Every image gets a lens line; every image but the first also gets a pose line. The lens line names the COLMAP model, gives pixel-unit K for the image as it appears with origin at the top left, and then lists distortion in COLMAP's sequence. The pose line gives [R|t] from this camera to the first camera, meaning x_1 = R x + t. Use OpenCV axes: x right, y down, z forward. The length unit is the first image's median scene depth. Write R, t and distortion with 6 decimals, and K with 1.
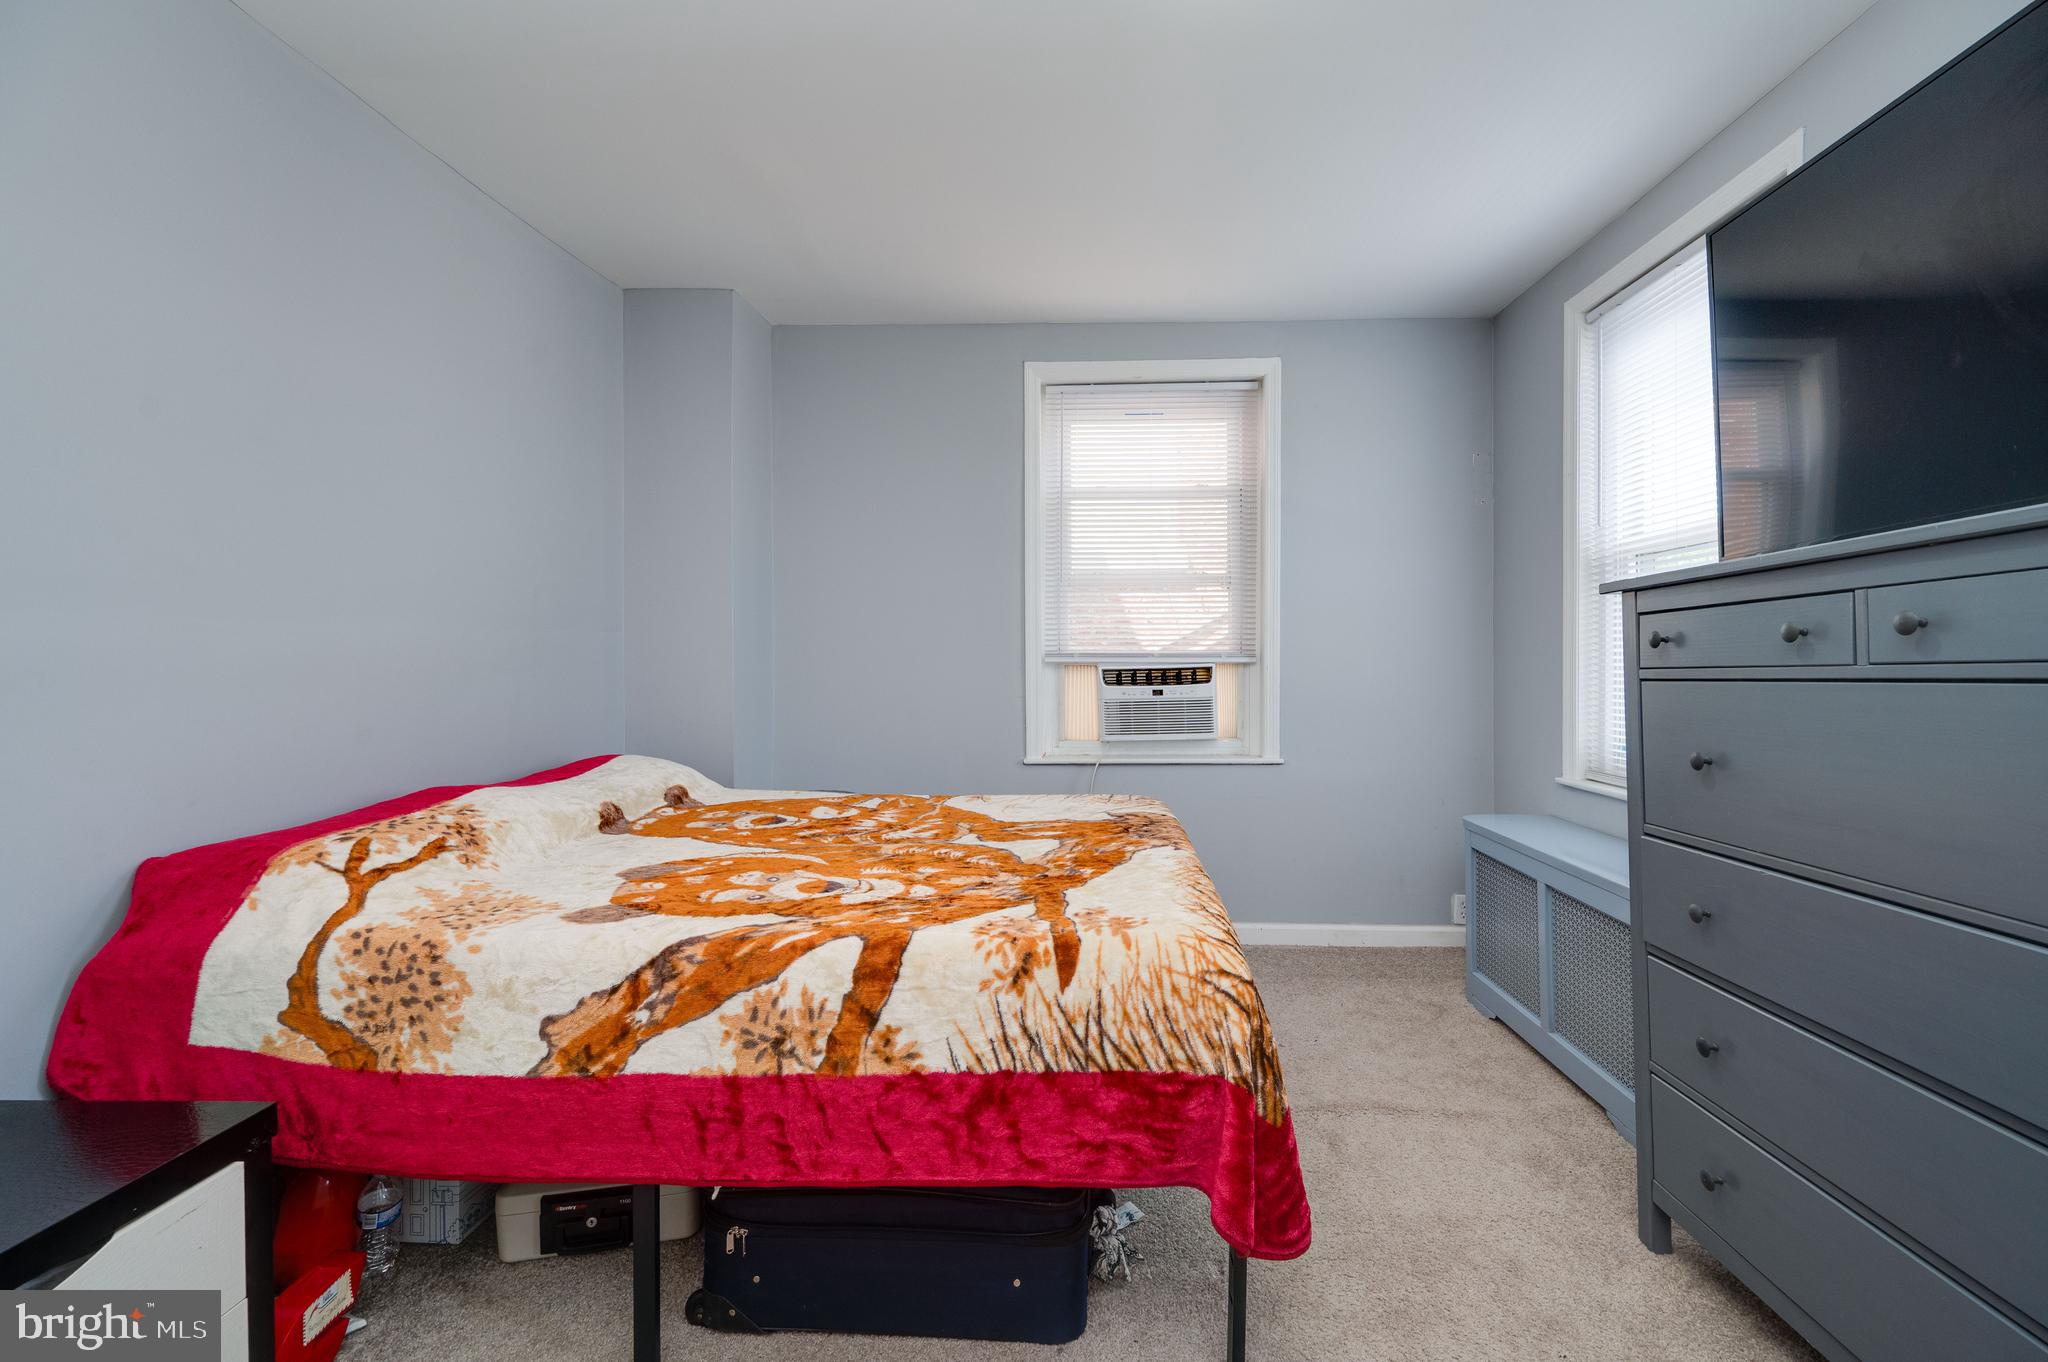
lens RADIAL K [[829.8, 0, 1020.5], [0, 829.8, 676.2], [0, 0, 1]] dist [-0.001586, -0.000257]
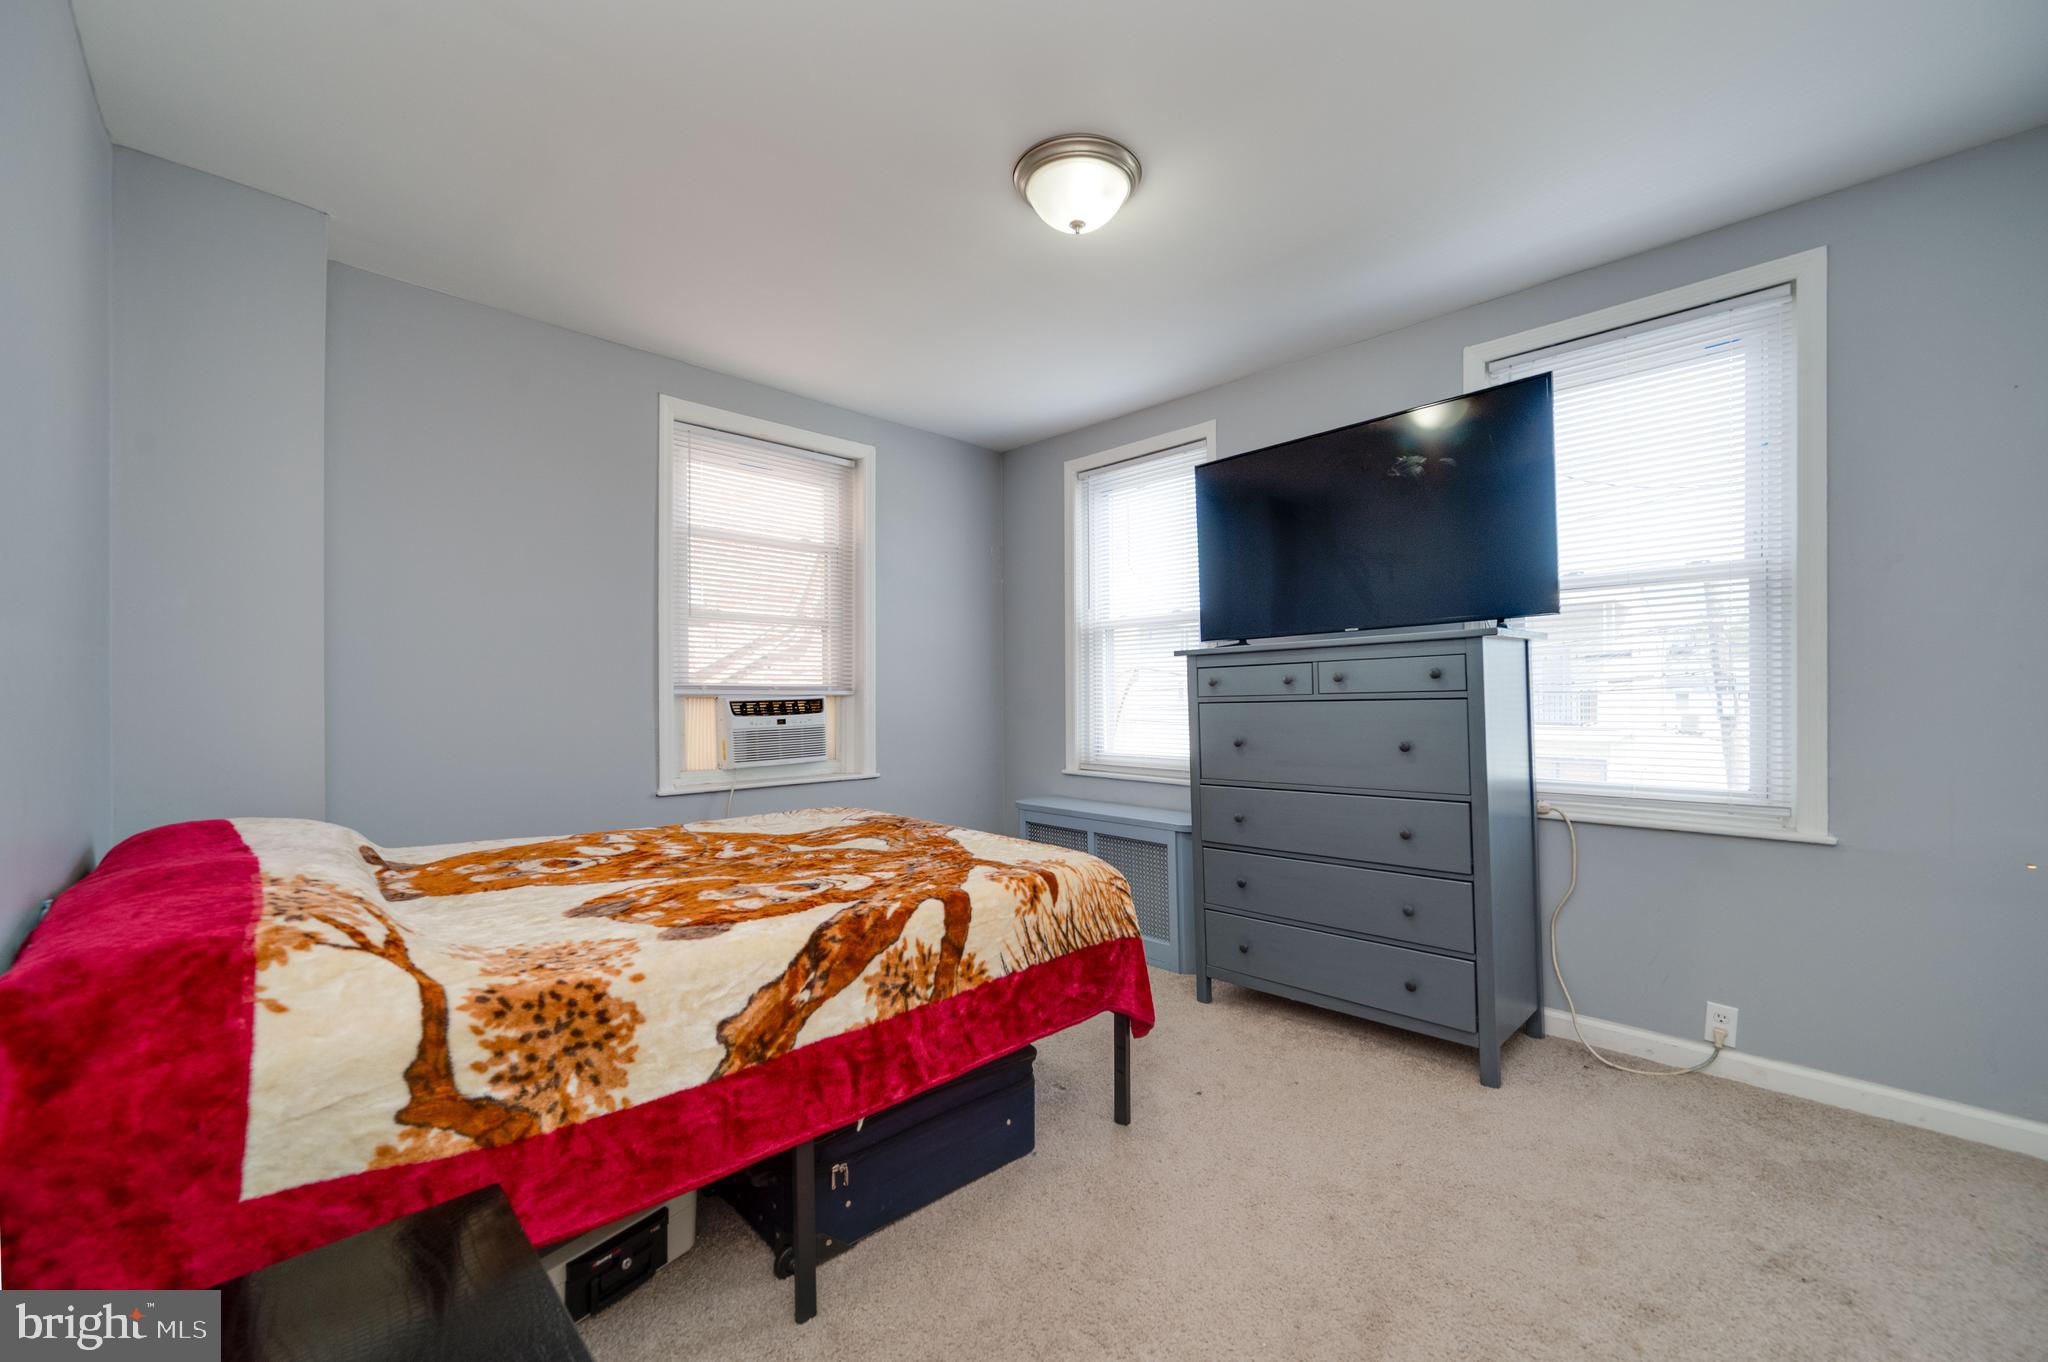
lens RADIAL K [[820.5, 0, 1044.4], [0, 820.5, 705.8], [0, 0, 1]] dist [0.000496, -0.000118]
pose [[0.684795, -0.006999, 0.728702, -1.054409], [0.011974, 0.999927, -0.001649, 0.011554], [-0.728638, 0.009855, 0.684829, -0.030949]]
